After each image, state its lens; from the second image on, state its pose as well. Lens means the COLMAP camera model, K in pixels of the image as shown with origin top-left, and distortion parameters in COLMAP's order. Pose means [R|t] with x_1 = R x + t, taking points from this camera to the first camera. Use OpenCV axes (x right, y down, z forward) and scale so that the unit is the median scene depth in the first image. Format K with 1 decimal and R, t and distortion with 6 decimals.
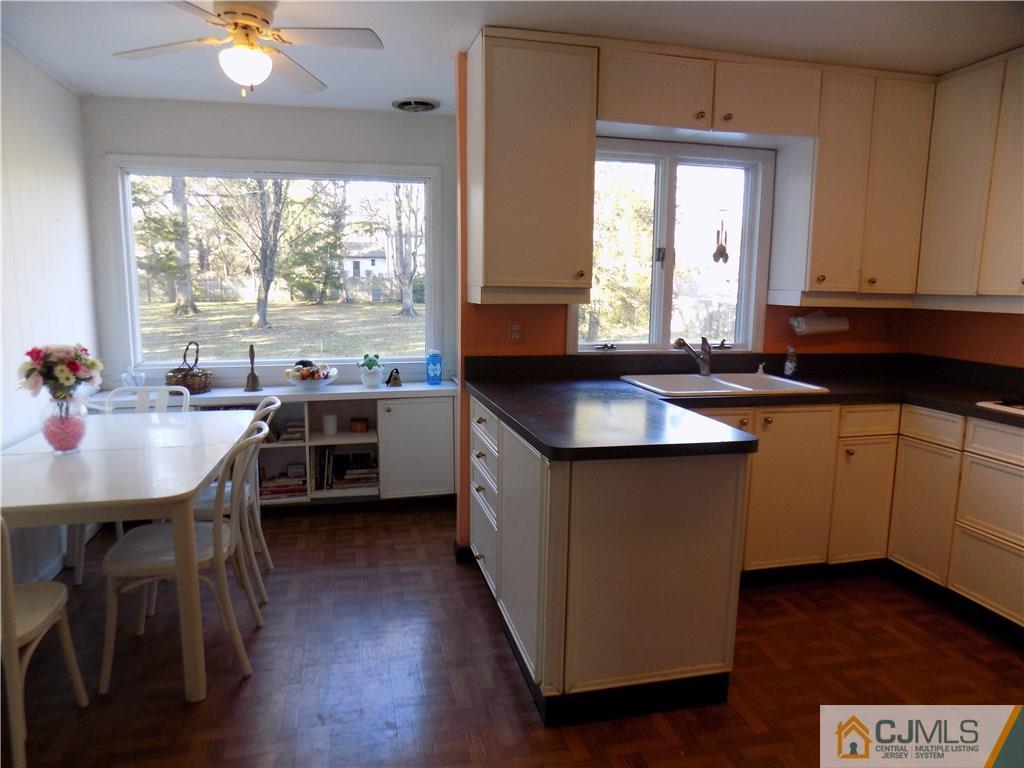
lens RADIAL K [[701.7, 0, 518.3], [0, 701.7, 380.4], [0, 0, 1]] dist [-0.063792, 0.056988]
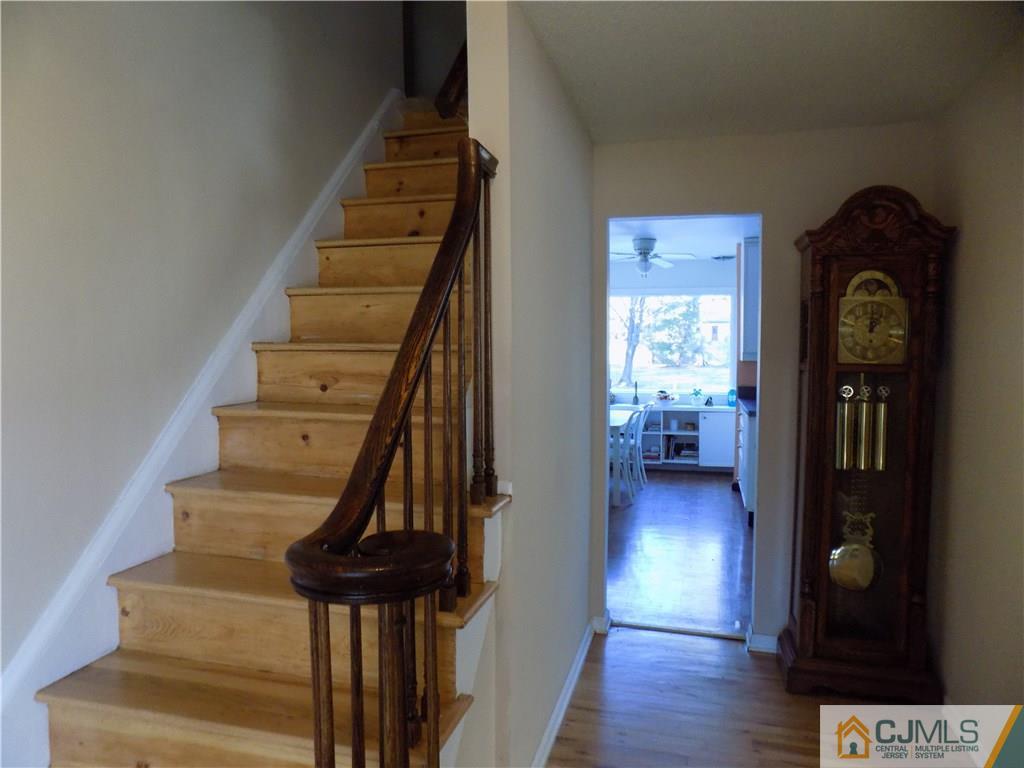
lens RADIAL K [[701.7, 0, 515.9], [0, 701.7, 378.9], [0, 0, 1]] dist [-0.063792, 0.056988]
pose [[0.875159, 0.015872, -0.483575, 0.270966], [-0.060376, 0.995232, -0.076600, 0.110475], [0.480054, 0.096234, 0.871945, -0.872040]]
